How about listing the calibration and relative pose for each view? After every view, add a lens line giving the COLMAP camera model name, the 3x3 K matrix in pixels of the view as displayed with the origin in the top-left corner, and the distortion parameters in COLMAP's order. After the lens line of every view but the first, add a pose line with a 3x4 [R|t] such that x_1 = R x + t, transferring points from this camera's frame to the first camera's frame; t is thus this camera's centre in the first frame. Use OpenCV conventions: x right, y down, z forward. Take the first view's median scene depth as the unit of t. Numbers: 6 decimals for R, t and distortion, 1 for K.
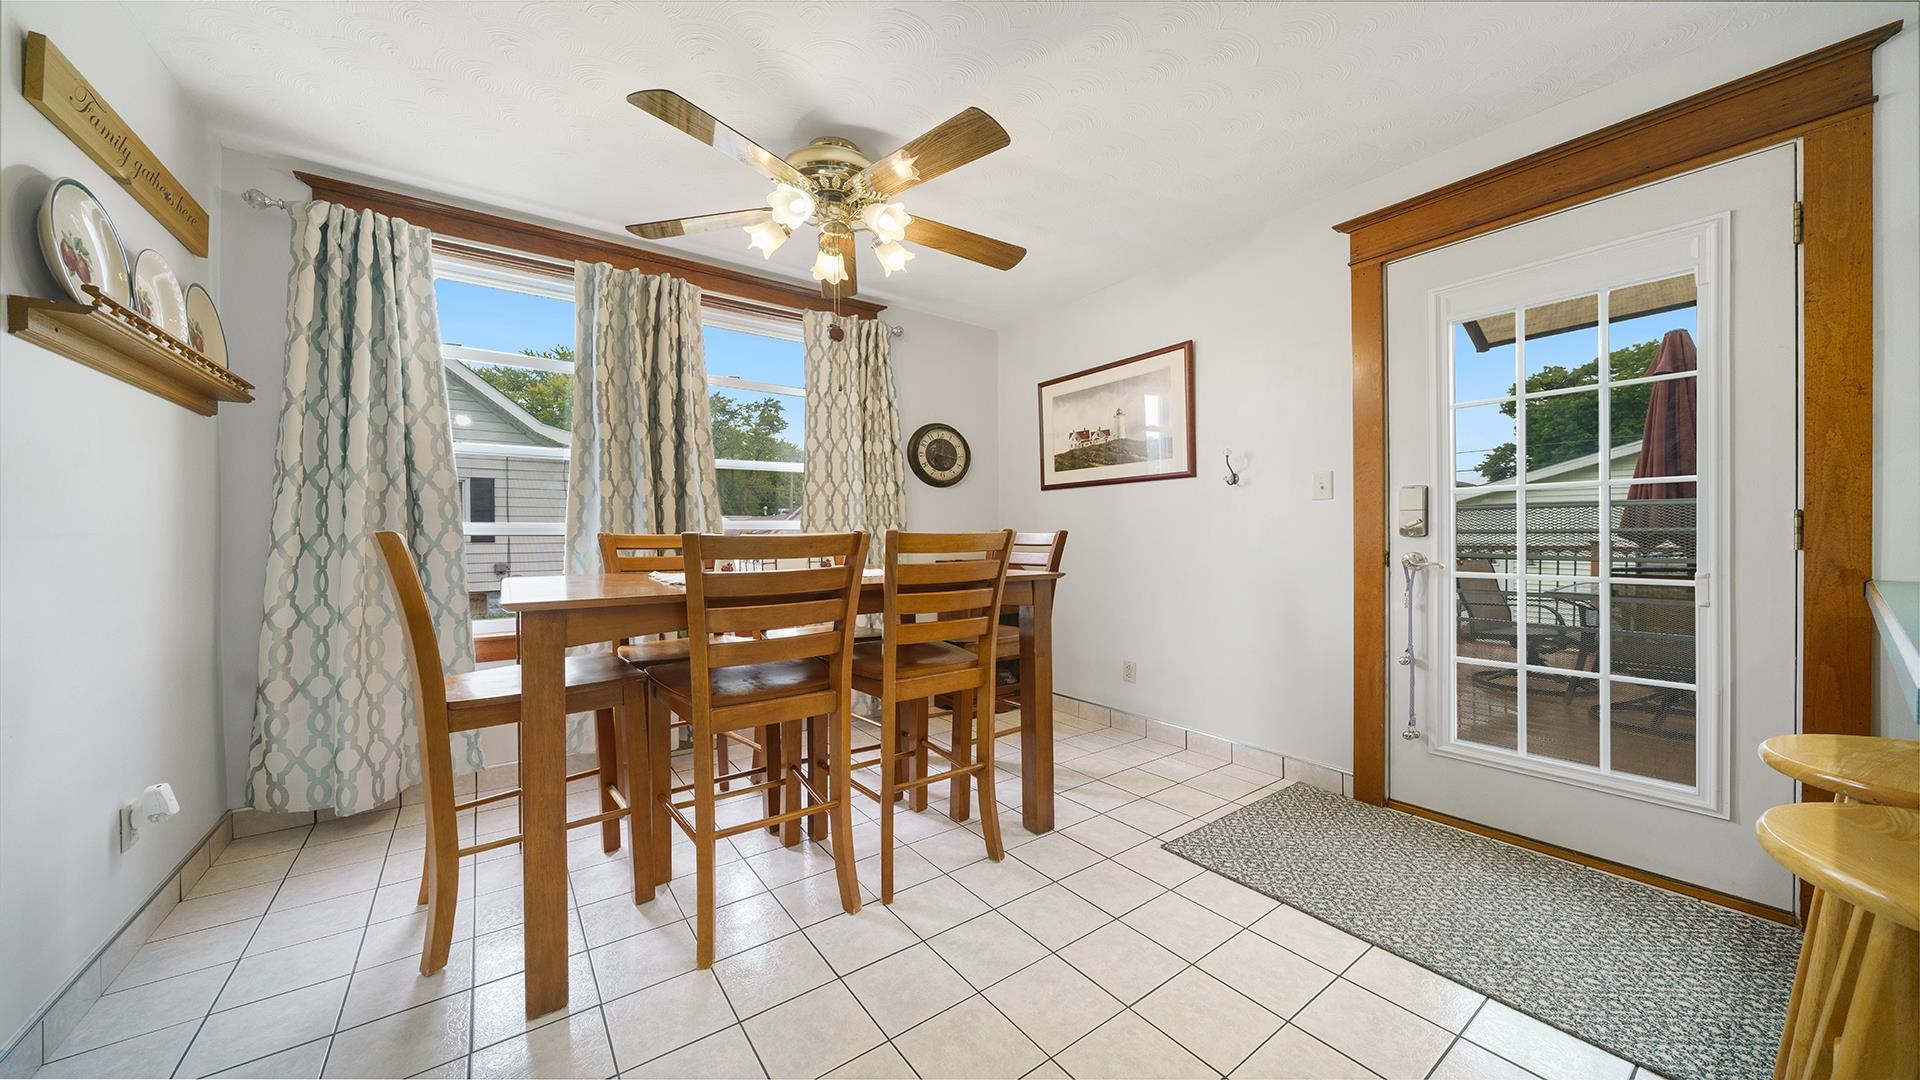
lens RADIAL K [[654.6, 0, 969.1], [0, 654.6, 542.8], [0, 0, 1]] dist [-0.003298, -0.000130]
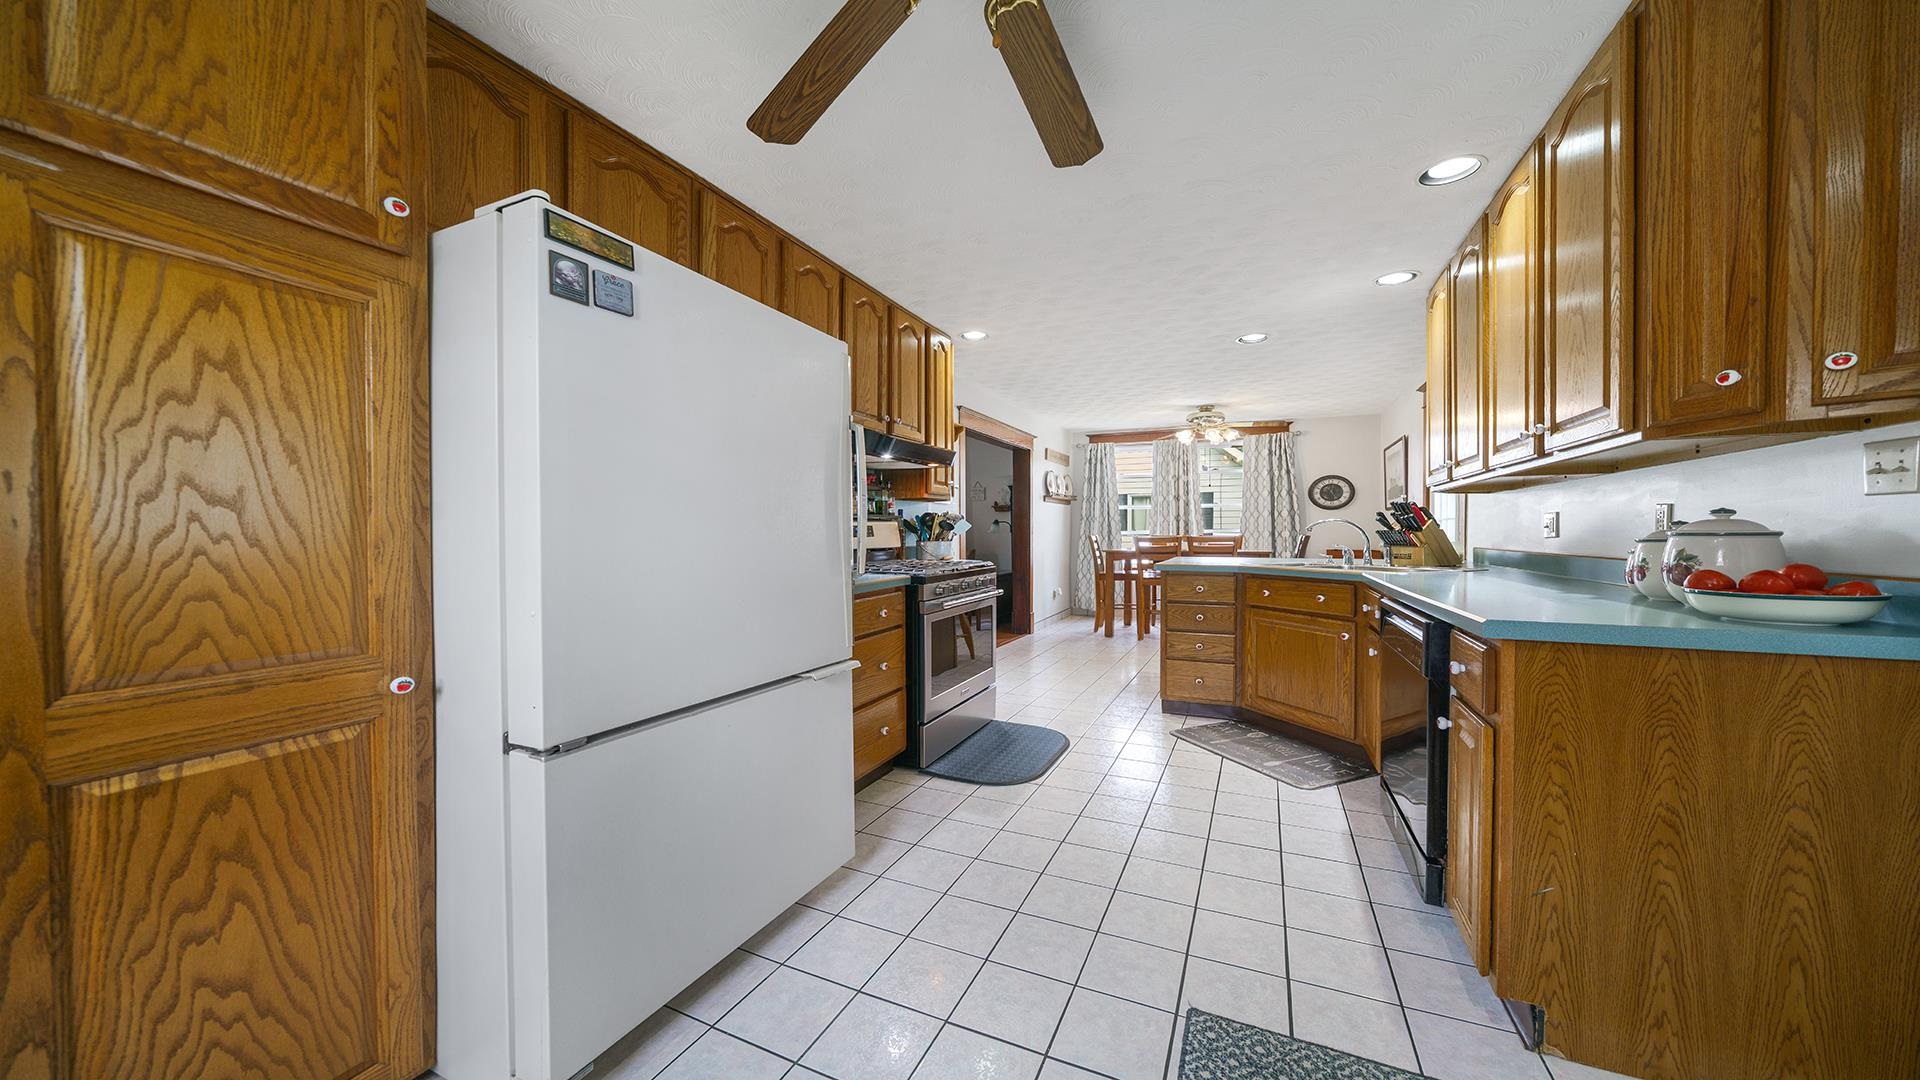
lens RADIAL K [[654.6, 0, 969.1], [0, 654.6, 542.8], [0, 0, 1]] dist [-0.003298, -0.000130]
pose [[0.486757, 0.020813, -0.873290, 1.757285], [-0.011967, 0.999781, 0.017157, -0.020142], [0.873456, 0.002099, 0.486899, -1.283408]]
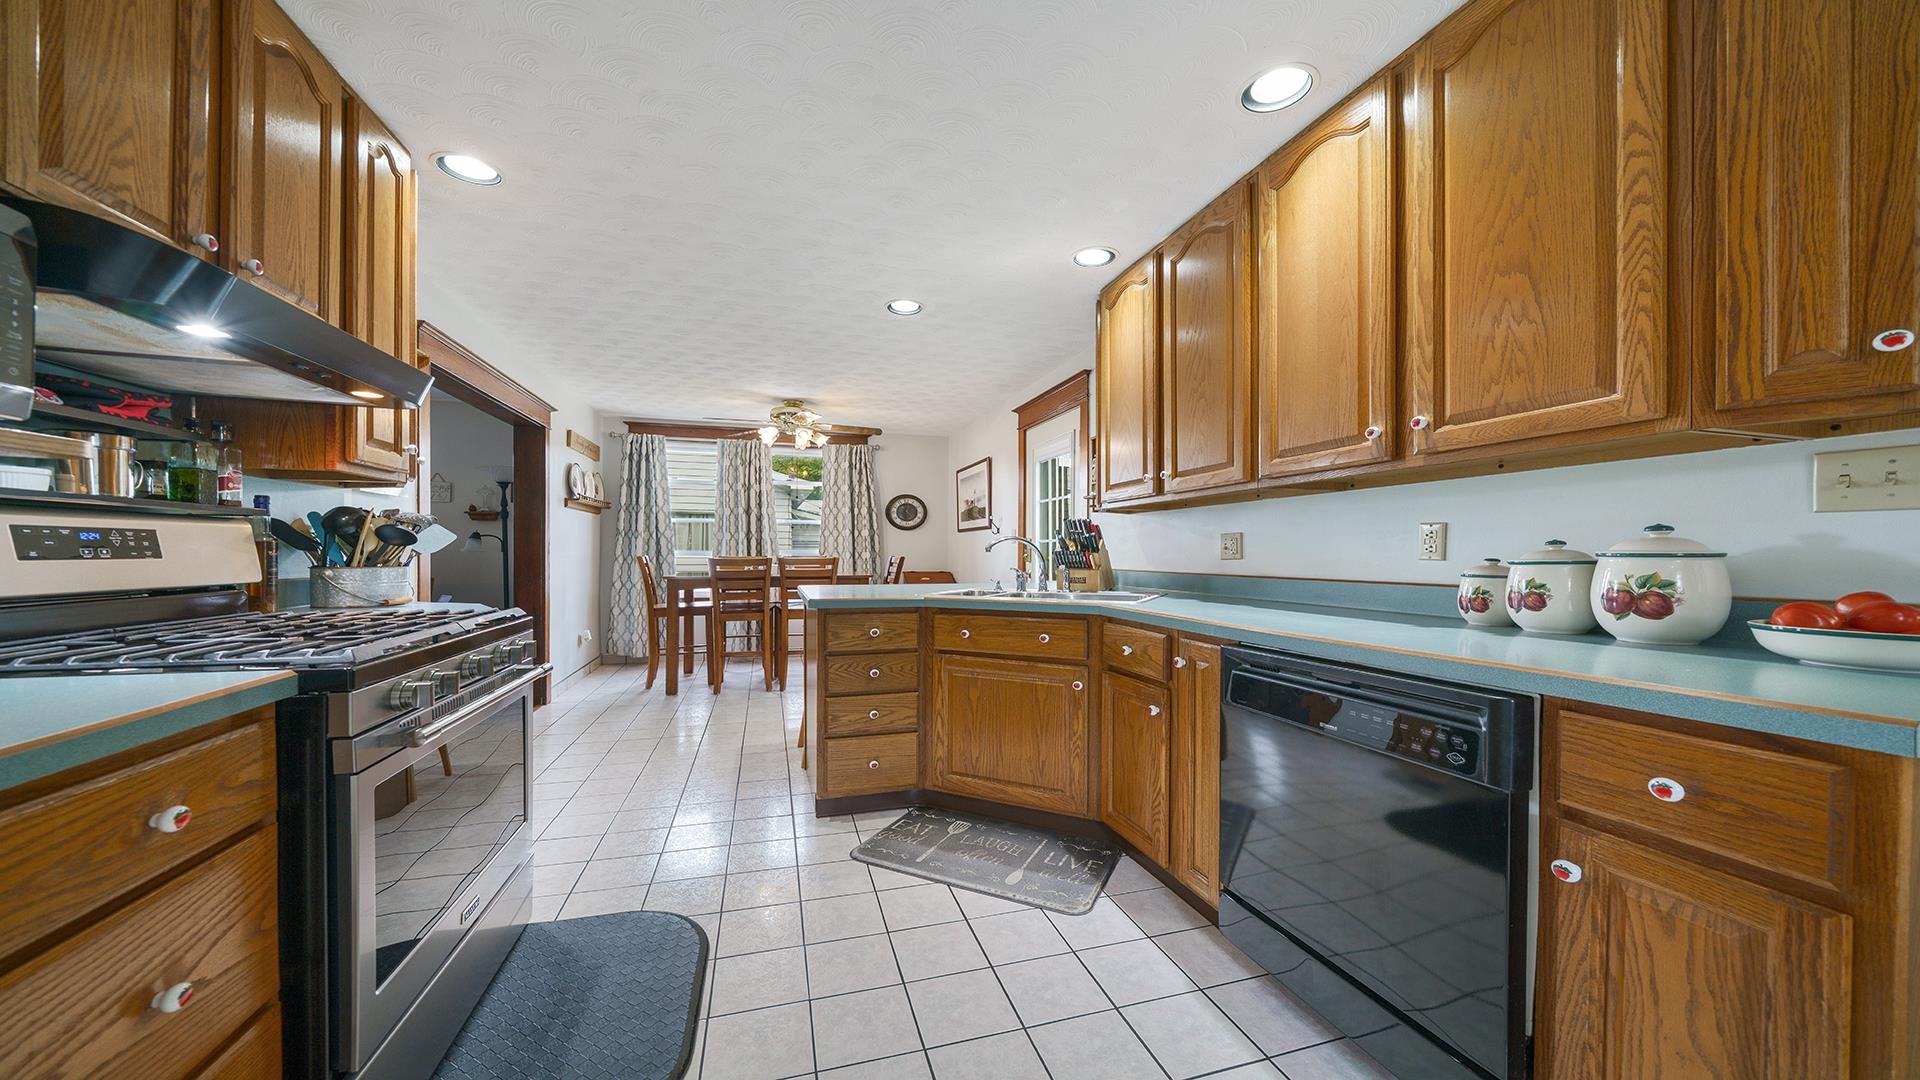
lens RADIAL K [[656.1, 0, 954.8], [0, 656.1, 558.4], [0, 0, 1]] dist [-0.007668, -0.000044]
pose [[0.937382, 0.012470, -0.348081, 1.148816], [-0.013844, 0.999903, -0.001461, -0.014023], [0.348029, 0.006188, 0.937463, -1.015660]]
